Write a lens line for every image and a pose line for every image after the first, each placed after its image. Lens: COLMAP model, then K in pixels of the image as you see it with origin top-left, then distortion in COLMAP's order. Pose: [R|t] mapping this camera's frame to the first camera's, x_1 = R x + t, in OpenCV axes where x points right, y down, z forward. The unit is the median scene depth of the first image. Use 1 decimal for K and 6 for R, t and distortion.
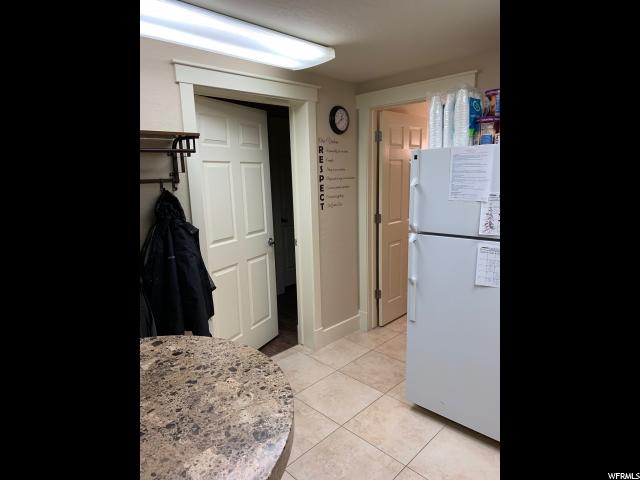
lens RADIAL K [[370.9, 0, 318.5], [0, 370.9, 253.5], [0, 0, 1]] dist [-0.002164, -0.000484]
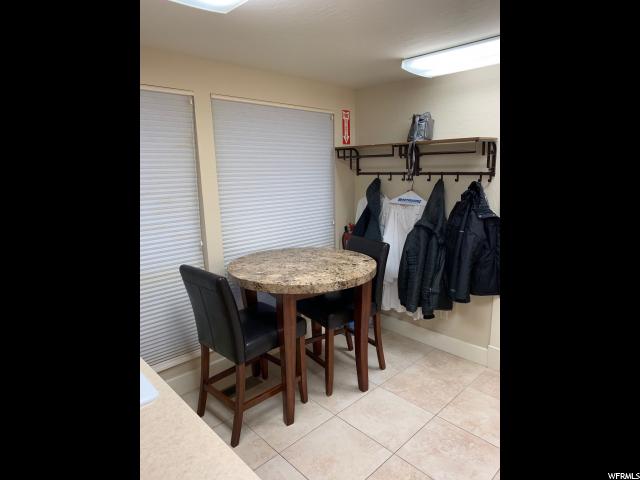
lens RADIAL K [[370.9, 0, 318.5], [0, 370.9, 253.5], [0, 0, 1]] dist [-0.002164, -0.000484]
pose [[-0.022033, 0.252653, -0.967306, 1.373192], [-0.220150, 0.942566, 0.251205, -0.206297], [0.975217, 0.218487, 0.034854, 0.719006]]
